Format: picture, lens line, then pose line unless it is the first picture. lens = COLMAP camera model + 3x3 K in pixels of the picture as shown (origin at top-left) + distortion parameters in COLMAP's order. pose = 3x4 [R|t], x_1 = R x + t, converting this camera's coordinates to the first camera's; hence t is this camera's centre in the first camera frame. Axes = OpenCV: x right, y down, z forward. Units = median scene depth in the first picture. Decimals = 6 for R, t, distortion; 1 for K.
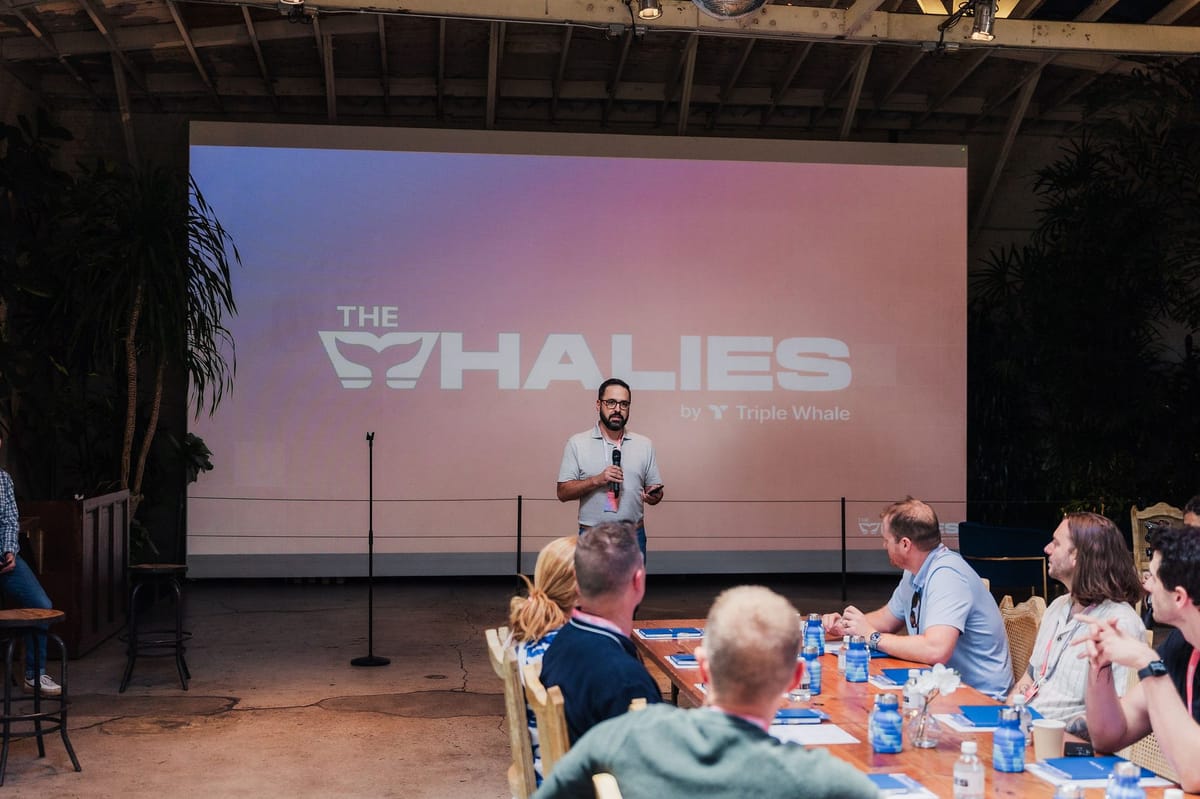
lens RADIAL K [[1416.3, 0, 595.6], [0, 1416.3, 406.0], [0, 0, 1]] dist [-0.009238, 0.000000]
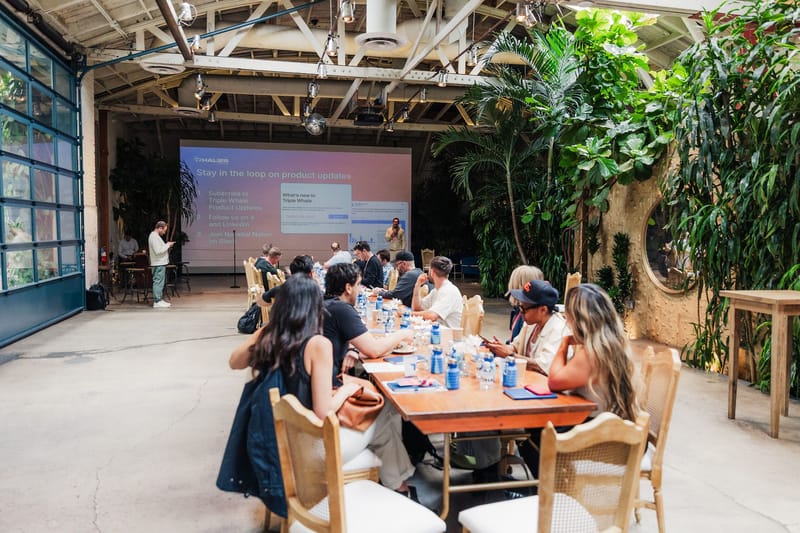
lens RADIAL K [[613.2, 0, 400.6], [0, 613.2, 266.9], [0, 0, 1]] dist [-0.003650, -0.007252]
pose [[0.995298, -0.004863, 0.096740, 0.096249], [-0.001980, 0.997509, 0.070519, -0.000451], [-0.096842, -0.070378, 0.992808, -0.527383]]
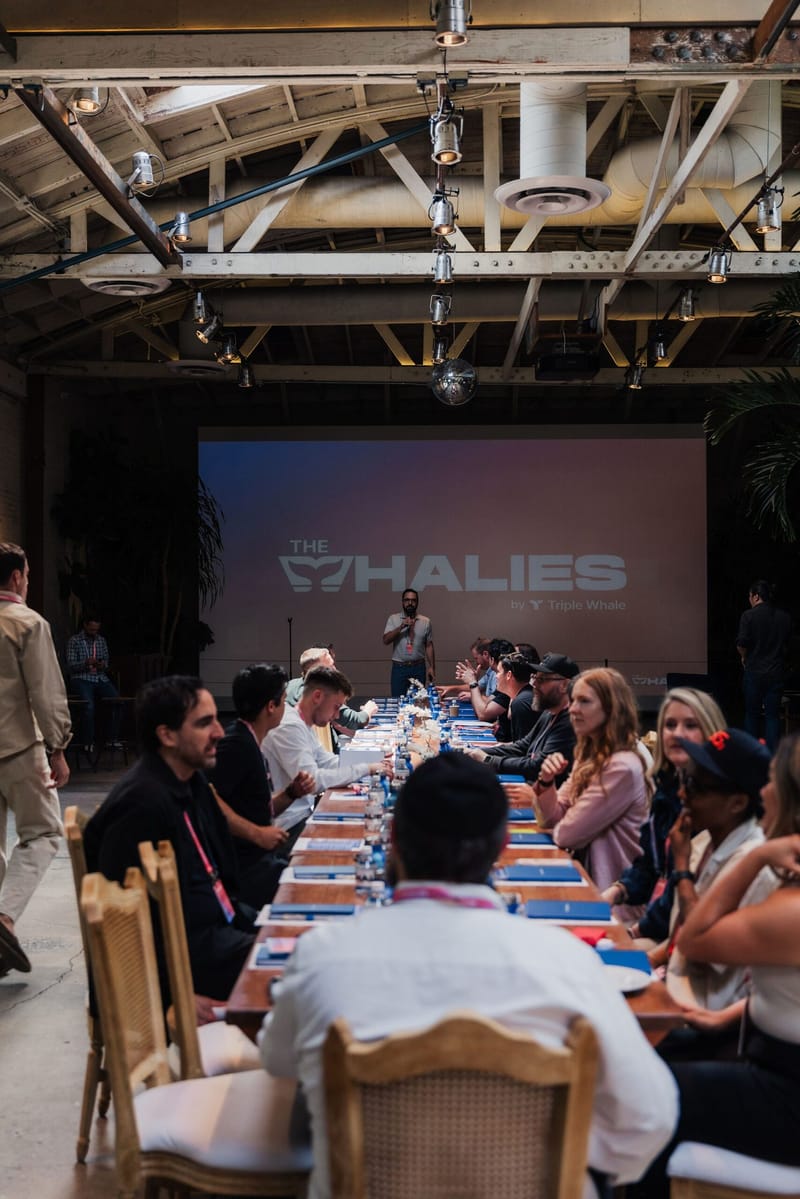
lens RADIAL K [[1415.1, 0, 399.3], [0, 1415.1, 596.5], [0, 0, 1]] dist [-0.009238, 0.000000]
pose [[0.988143, -0.010581, -0.153174, 0.179136], [0.009934, 0.999938, -0.004989, 0.001409], [0.153217, 0.003409, 0.988187, -0.542395]]
